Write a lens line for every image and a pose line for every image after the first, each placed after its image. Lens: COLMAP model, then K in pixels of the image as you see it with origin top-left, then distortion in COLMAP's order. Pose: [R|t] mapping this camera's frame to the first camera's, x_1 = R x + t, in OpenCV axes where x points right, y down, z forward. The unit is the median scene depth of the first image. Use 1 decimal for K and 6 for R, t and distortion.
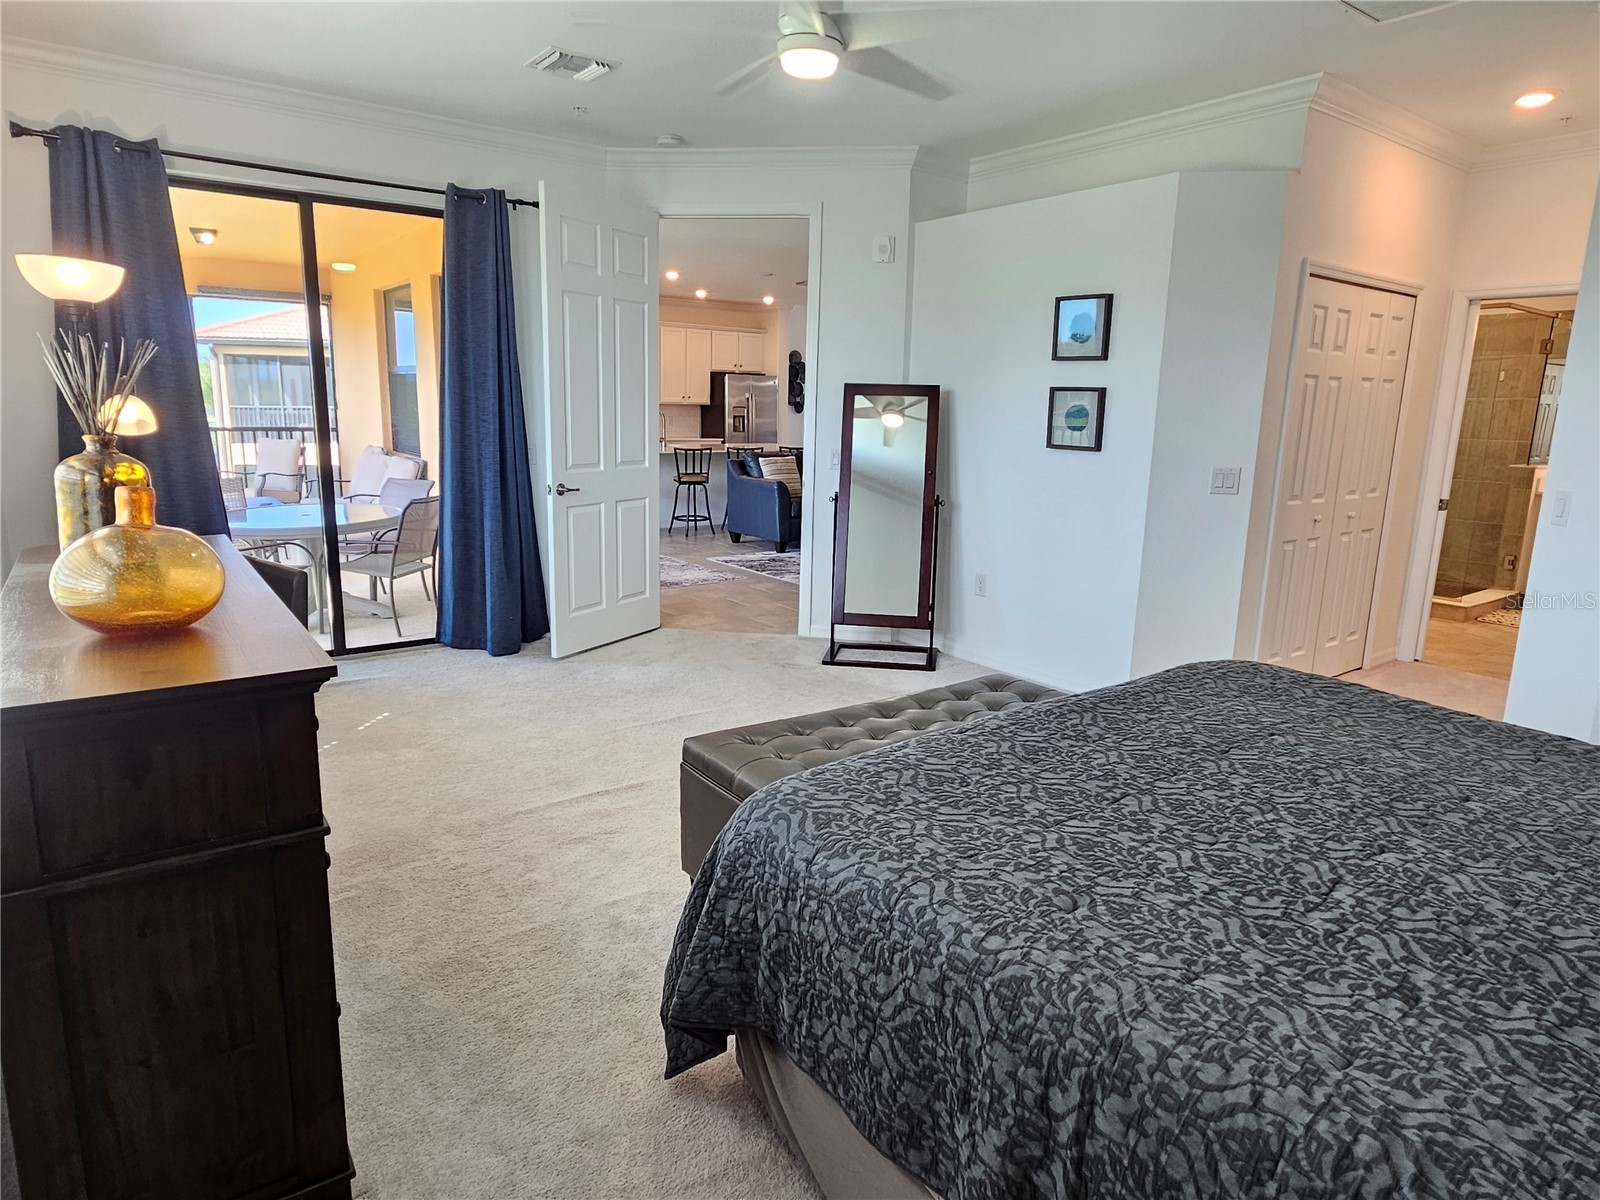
lens RADIAL K [[947.4, 0, 791.9], [0, 947.4, 605.6], [0, 0, 1]] dist [0.001127, -0.000847]
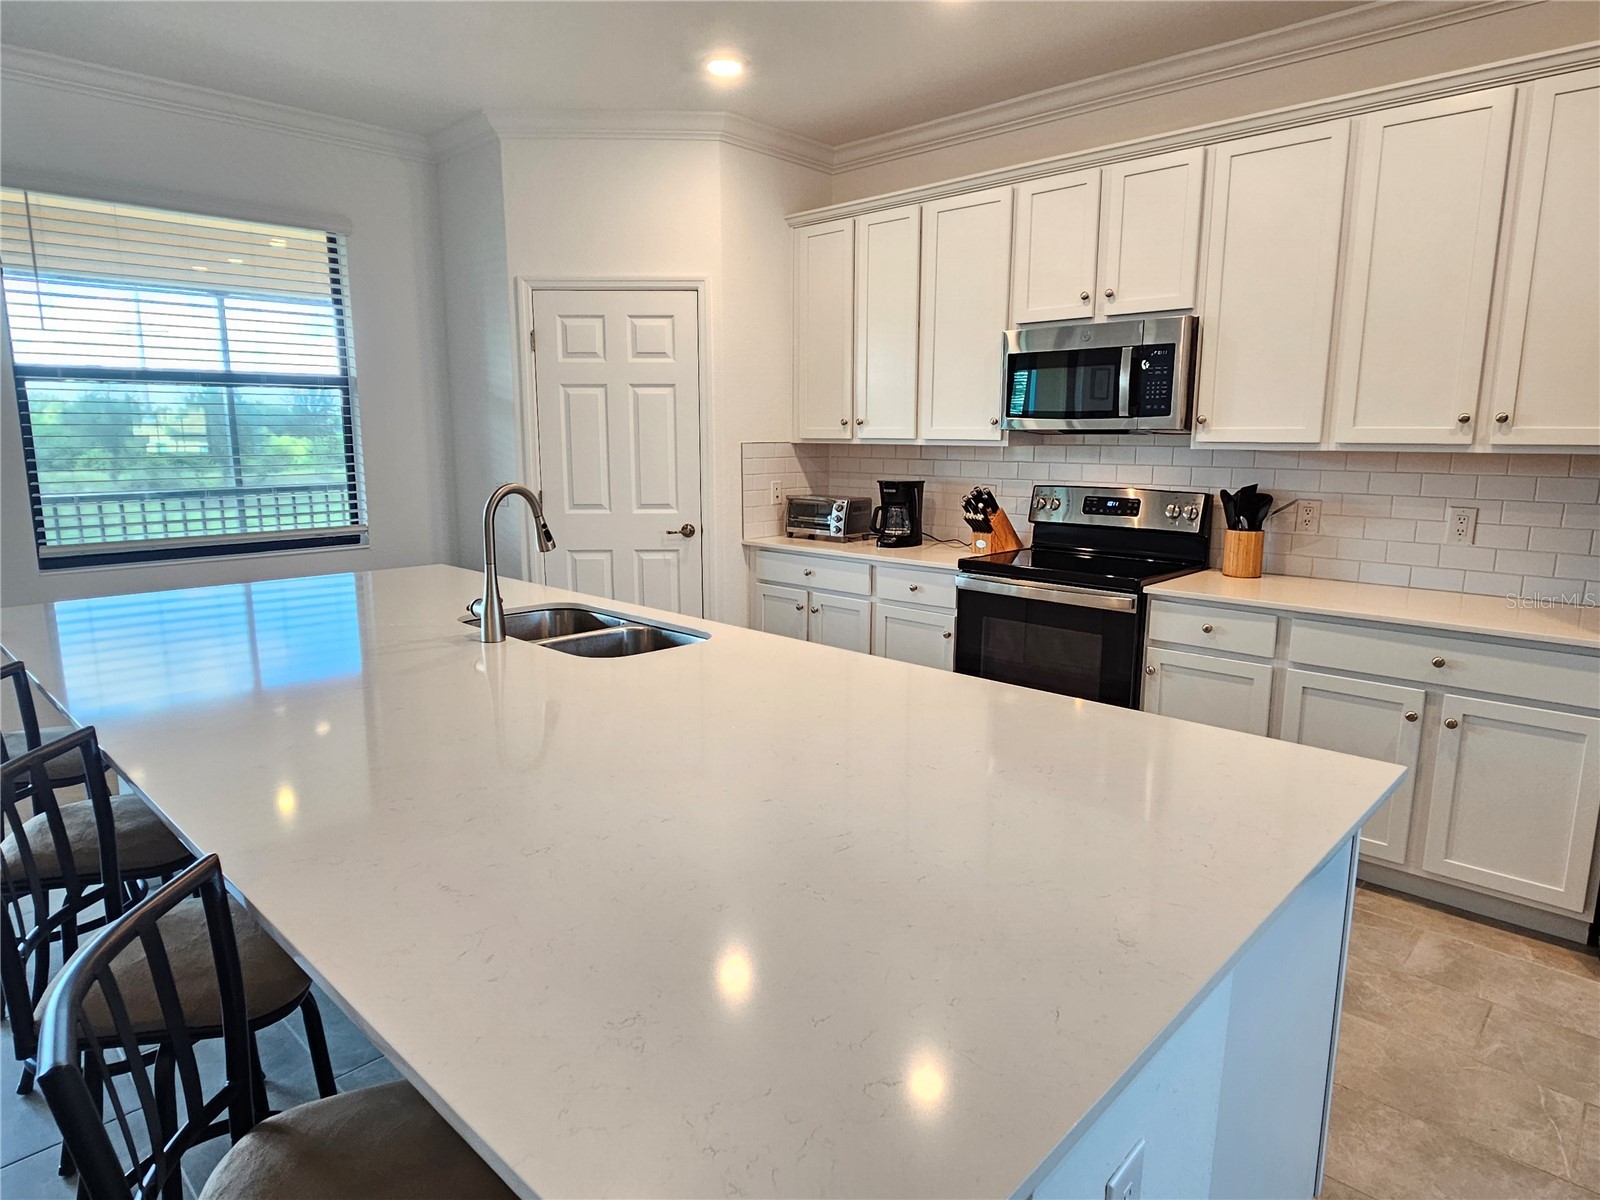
lens RADIAL K [[947.4, 0, 792.3], [0, 947.4, 594.1], [0, 0, 1]] dist [0.001127, -0.000847]
pose [[0.163730, 0.143752, -0.975975, 0.075993], [-0.205038, 0.972680, 0.108869, -0.174613], [0.964962, 0.182287, 0.188731, 0.822468]]
